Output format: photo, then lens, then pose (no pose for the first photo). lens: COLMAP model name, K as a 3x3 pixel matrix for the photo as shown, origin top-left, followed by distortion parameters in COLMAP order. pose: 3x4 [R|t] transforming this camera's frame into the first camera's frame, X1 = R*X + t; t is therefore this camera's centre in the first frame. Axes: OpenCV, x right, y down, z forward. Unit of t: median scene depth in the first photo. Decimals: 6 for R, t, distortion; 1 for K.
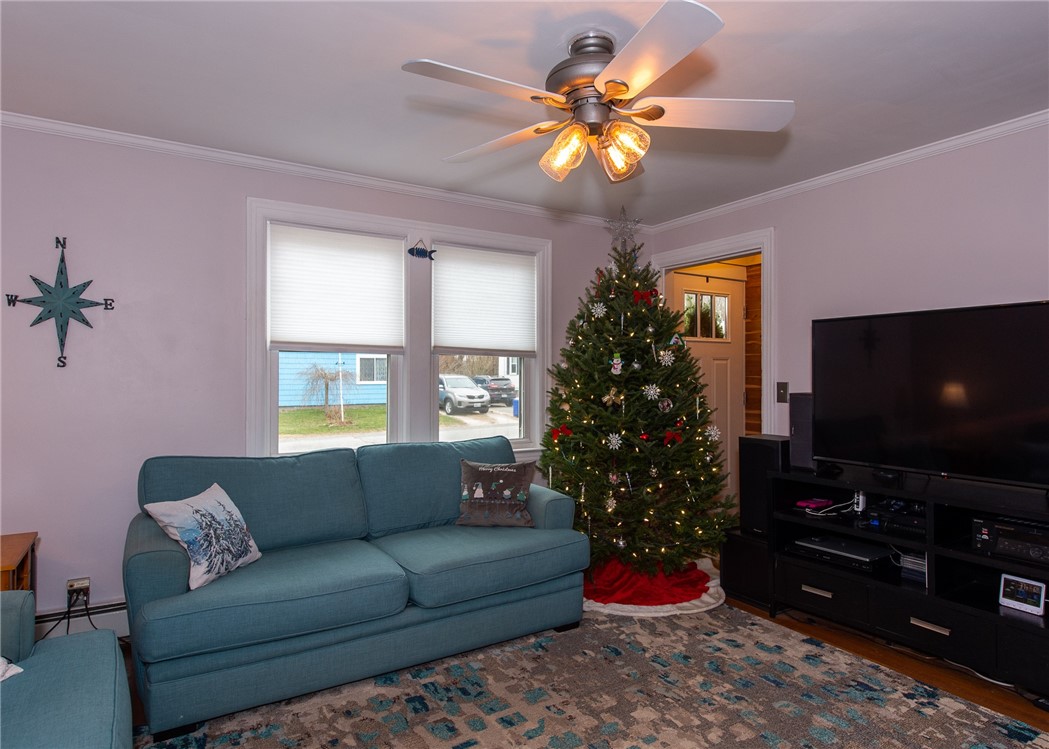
lens RADIAL K [[613.6, 0, 527.2], [0, 613.6, 383.4], [0, 0, 1]] dist [-0.000971, -0.000766]
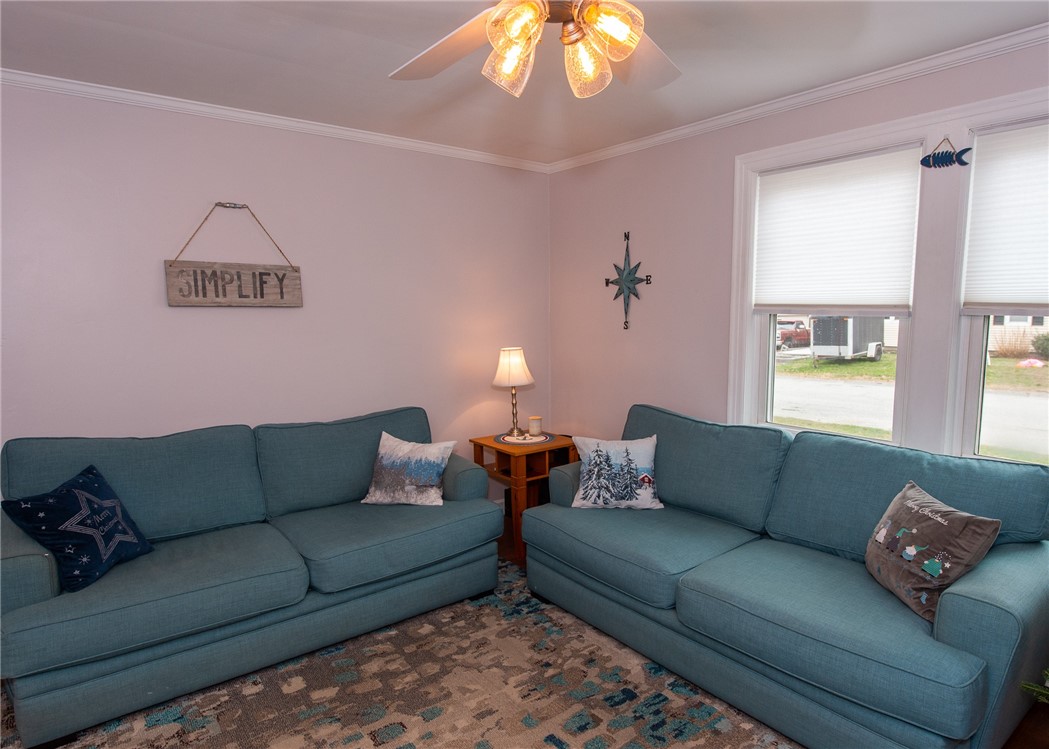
lens RADIAL K [[613.6, 0, 527.2], [0, 613.6, 383.4], [0, 0, 1]] dist [-0.000971, -0.000766]
pose [[0.106237, 0.117017, -0.987431, 0.642677], [-0.003874, 0.993092, 0.117271, -0.072303], [0.994333, -0.008633, 0.105957, 0.696546]]
